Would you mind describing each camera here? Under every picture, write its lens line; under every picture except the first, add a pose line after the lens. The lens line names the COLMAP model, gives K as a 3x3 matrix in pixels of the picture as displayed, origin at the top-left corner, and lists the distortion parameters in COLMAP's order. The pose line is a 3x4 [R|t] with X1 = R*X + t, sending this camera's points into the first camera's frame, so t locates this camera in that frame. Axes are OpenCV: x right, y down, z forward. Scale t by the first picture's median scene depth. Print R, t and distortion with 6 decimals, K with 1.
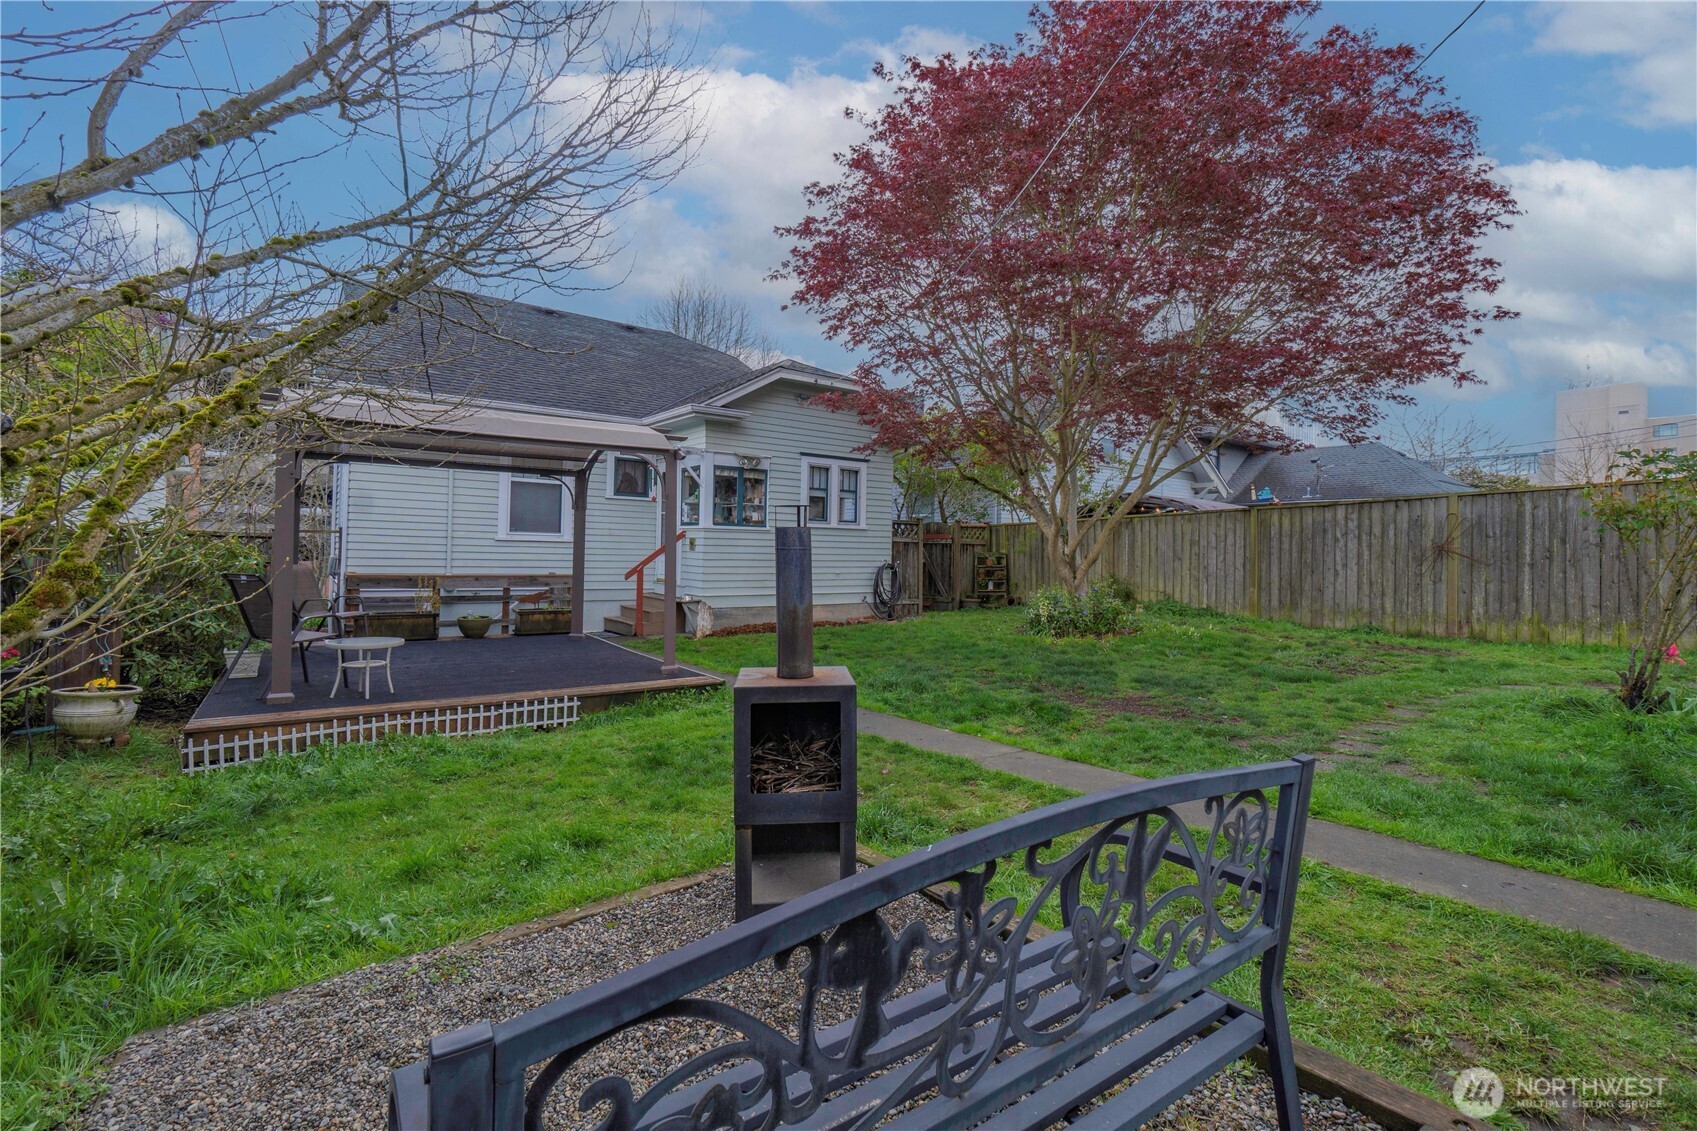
lens RADIAL K [[726.0, 0, 848.8], [0, 726.0, 559.6], [0, 0, 1]] dist [-0.001985, -0.000110]
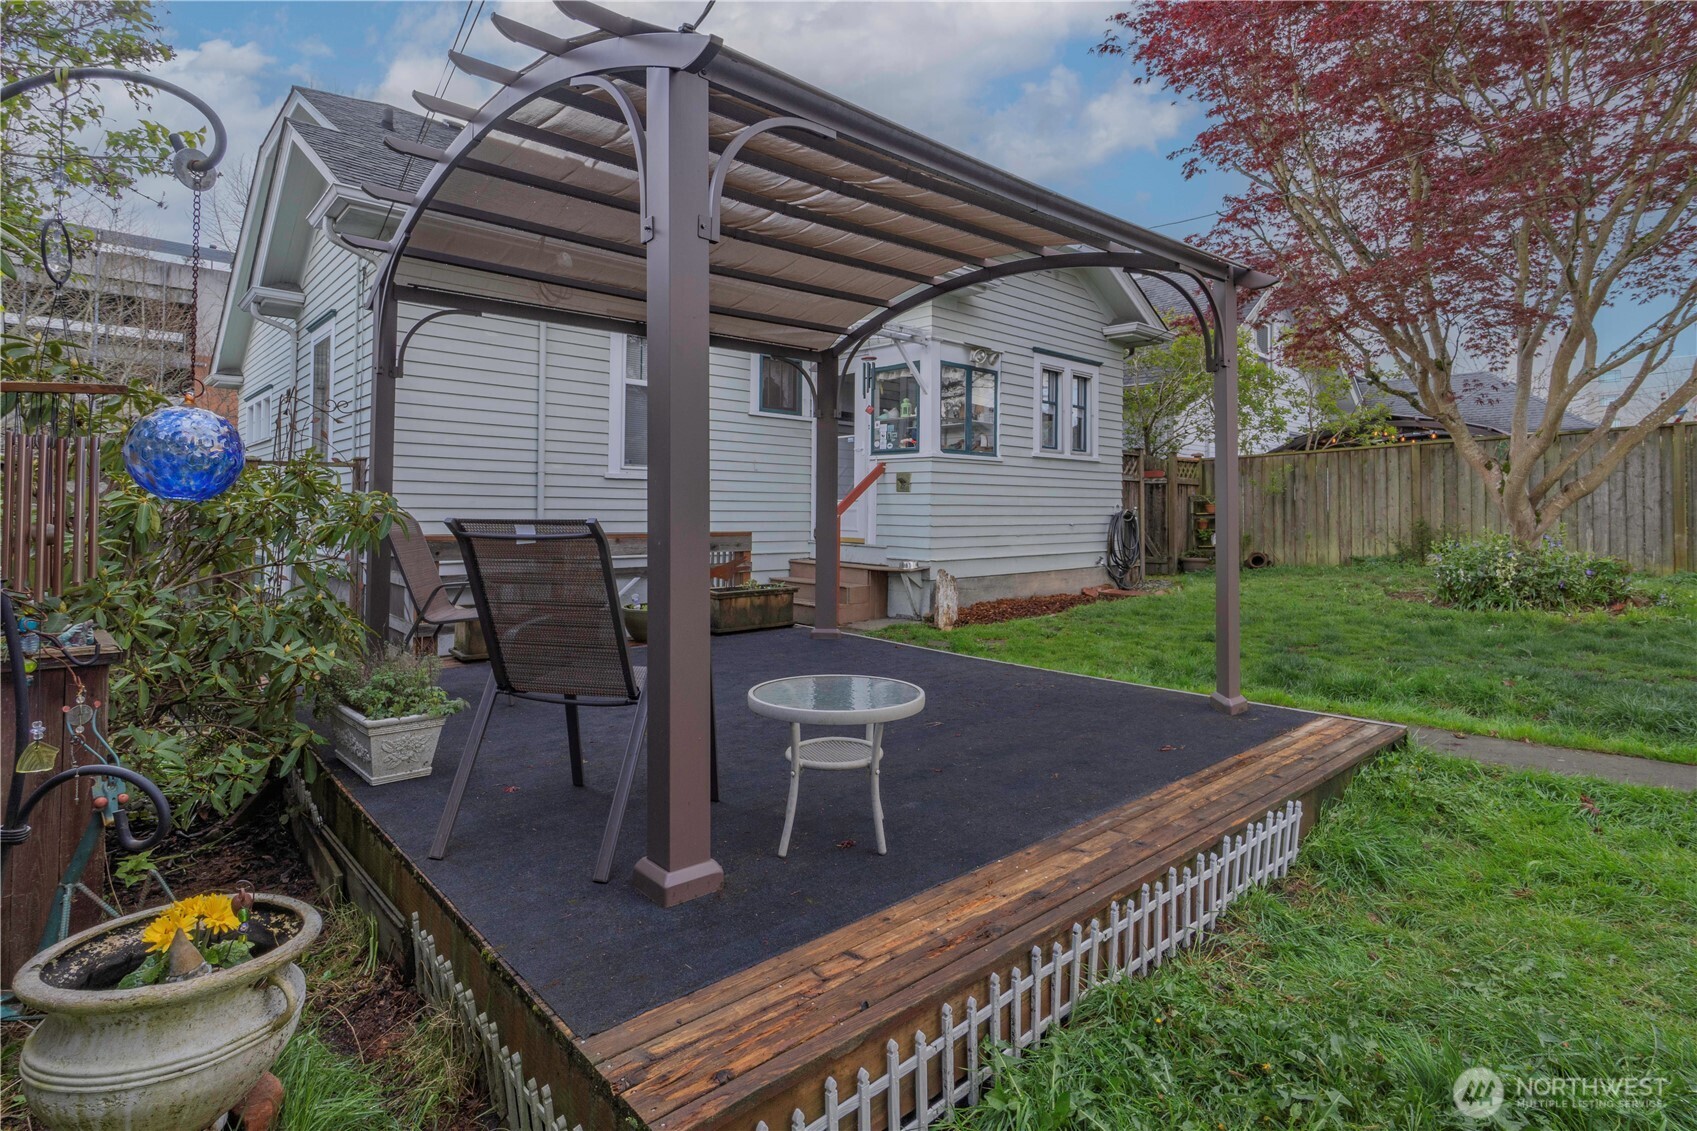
lens RADIAL K [[812.4, 0, 849.2], [0, 812.4, 518.0], [0, 0, 1]] dist [0.002603, 0.000346]
pose [[0.993638, -0.016012, 0.111476, -0.338216], [0.016136, 0.999870, -0.000210, 0.010094], [-0.111458, 0.002007, 0.993767, 0.272746]]
